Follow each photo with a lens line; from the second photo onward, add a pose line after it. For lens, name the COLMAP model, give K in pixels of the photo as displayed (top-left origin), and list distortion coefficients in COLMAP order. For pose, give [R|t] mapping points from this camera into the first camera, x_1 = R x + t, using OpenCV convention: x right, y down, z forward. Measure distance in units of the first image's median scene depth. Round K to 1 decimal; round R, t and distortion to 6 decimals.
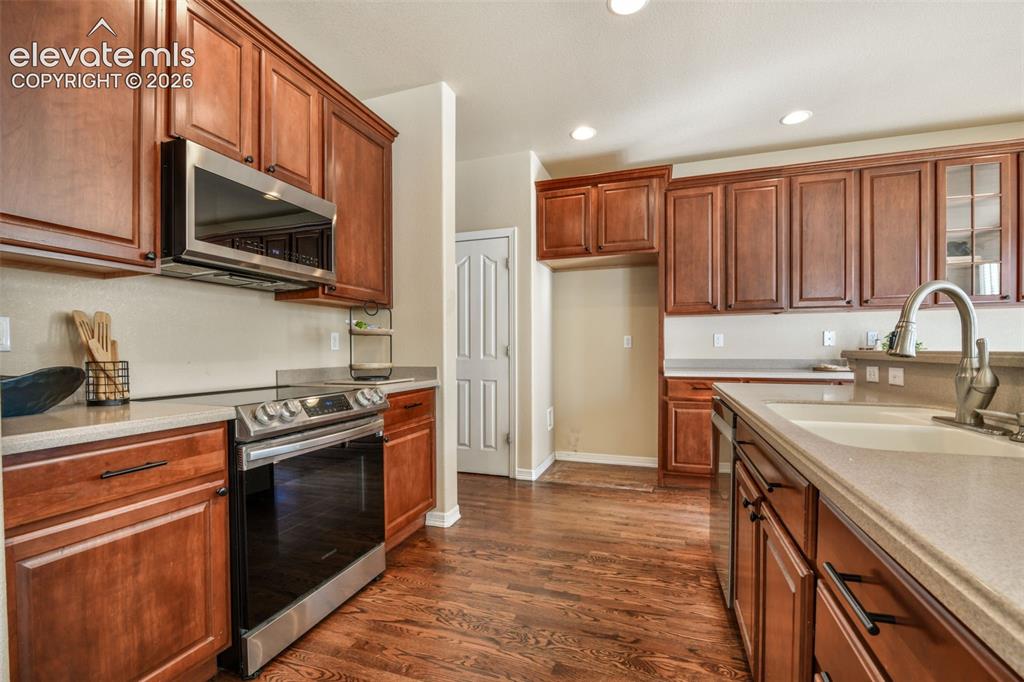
lens RADIAL K [[441.5, 0, 511.9], [0, 441.5, 349.8], [0, 0, 1]] dist [0.000156, 0.000052]
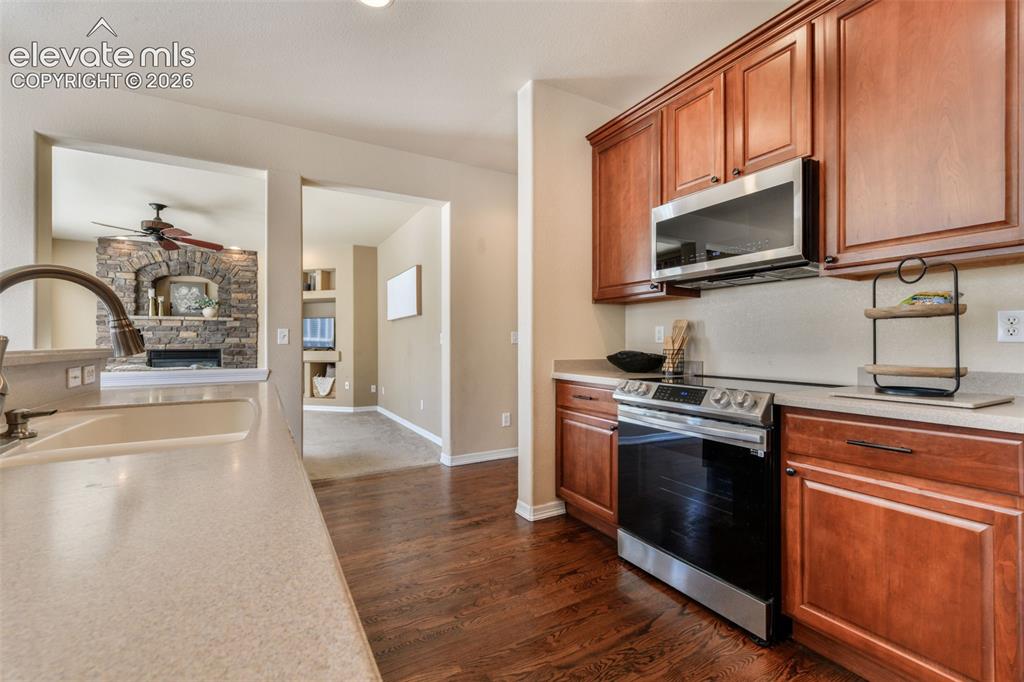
lens RADIAL K [[438.7, 0, 512.0], [0, 438.7, 341.0], [0, 0, 1]] dist [0.002643, 0.000379]
pose [[-0.649058, -0.002867, -0.760734, 0.601309], [-0.000573, 0.999994, -0.003280, -0.000238], [0.760739, -0.001693, -0.649056, 1.269803]]
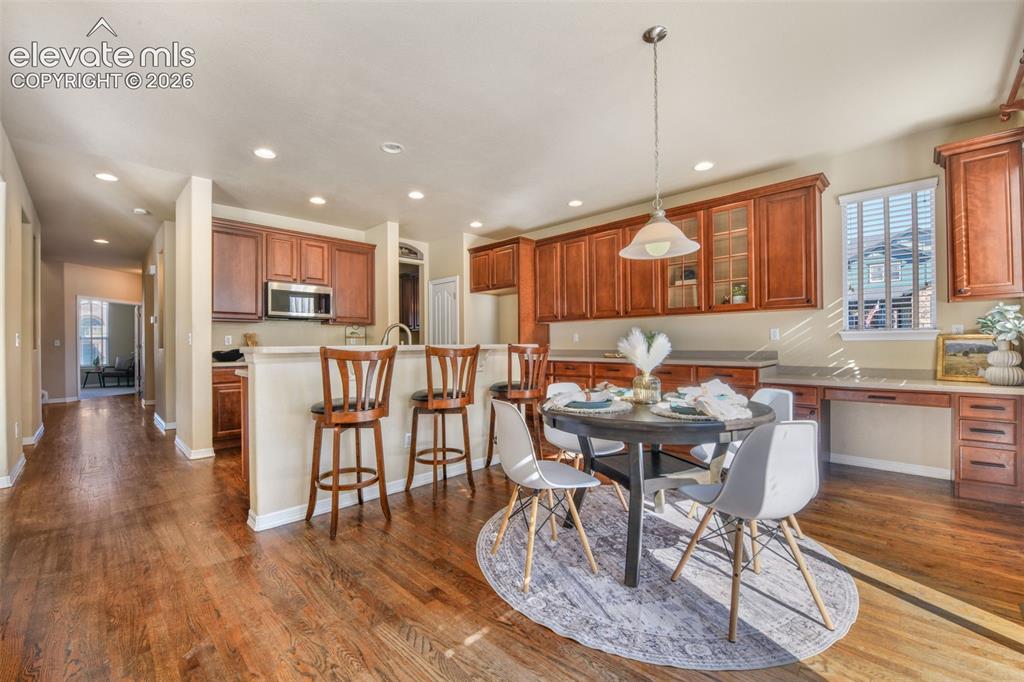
lens RADIAL K [[415.5, 0, 512.0], [0, 415.5, 341.0], [0, 0, 1]] dist [-0.018526, 0.000024]
pose [[0.904584, -0.006345, -0.426249, 1.789487], [0.001982, 0.999941, -0.010678, 0.011244], [0.426291, 0.008815, 0.904543, -0.832190]]
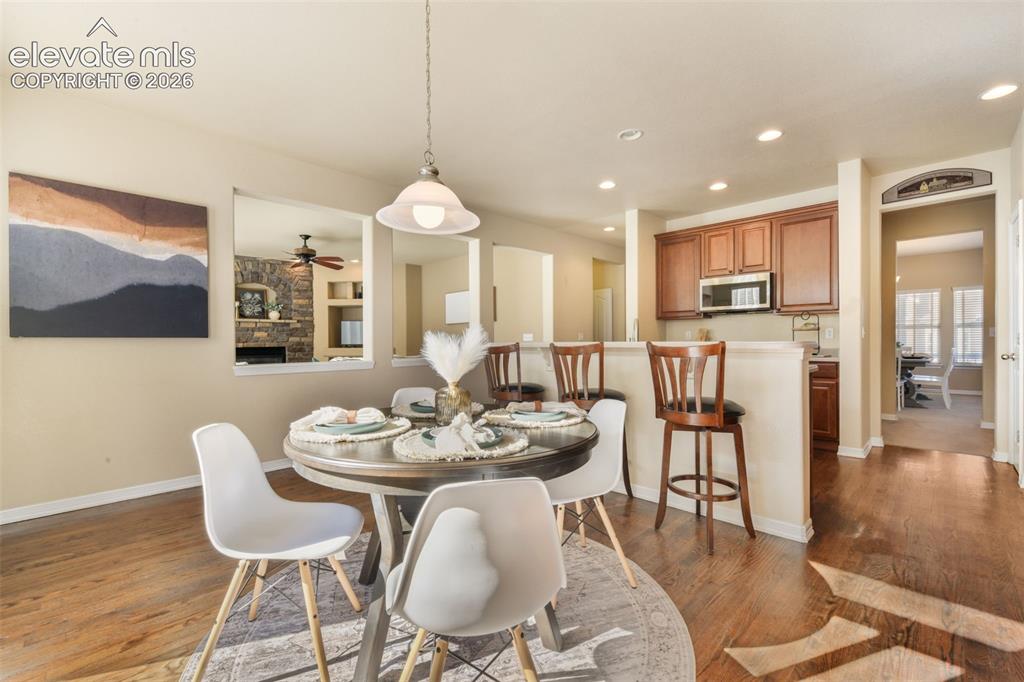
lens RADIAL K [[438.7, 0, 512.0], [0, 438.7, 341.0], [0, 0, 1]] dist [0.002643, 0.000379]
pose [[-0.419223, 0.004183, -0.907874, 2.403597], [0.004468, 0.999987, 0.002544, -0.000932], [0.907872, -0.002990, -0.419236, 0.857431]]
